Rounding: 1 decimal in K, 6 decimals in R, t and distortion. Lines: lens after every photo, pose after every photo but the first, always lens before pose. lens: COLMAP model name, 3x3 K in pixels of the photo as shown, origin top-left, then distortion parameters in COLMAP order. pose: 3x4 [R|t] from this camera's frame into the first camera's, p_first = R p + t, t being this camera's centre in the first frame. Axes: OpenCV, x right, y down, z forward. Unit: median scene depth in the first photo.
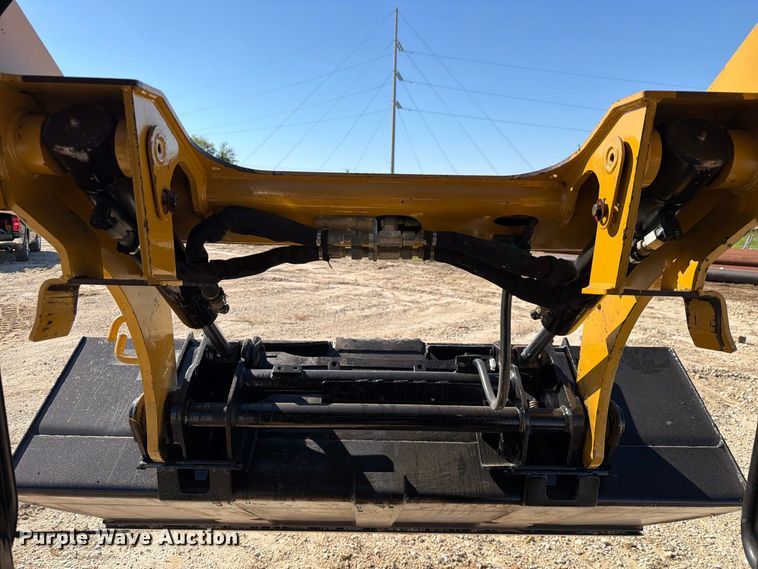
lens RADIAL K [[670.6, 0, 369.8], [0, 670.6, 283.5], [0, 0, 1]] dist [0.085087, -0.152007]
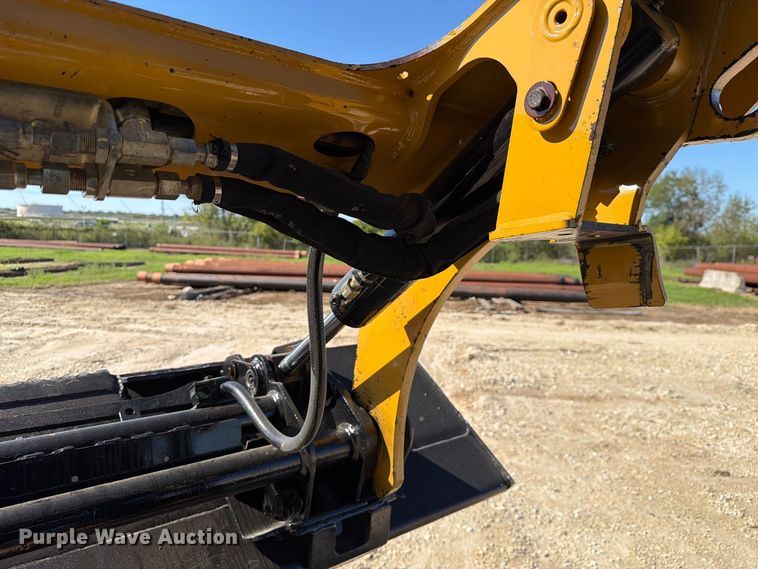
lens RADIAL K [[545.2, 0, 369.5], [0, 545.2, 285.2], [0, 0, 1]] dist [0.040343, -0.057609]
pose [[0.756873, -0.042161, 0.652201, -0.082614], [0.086832, 0.995557, -0.036410, 0.045836], [-0.647768, 0.084190, 0.757171, 0.465016]]
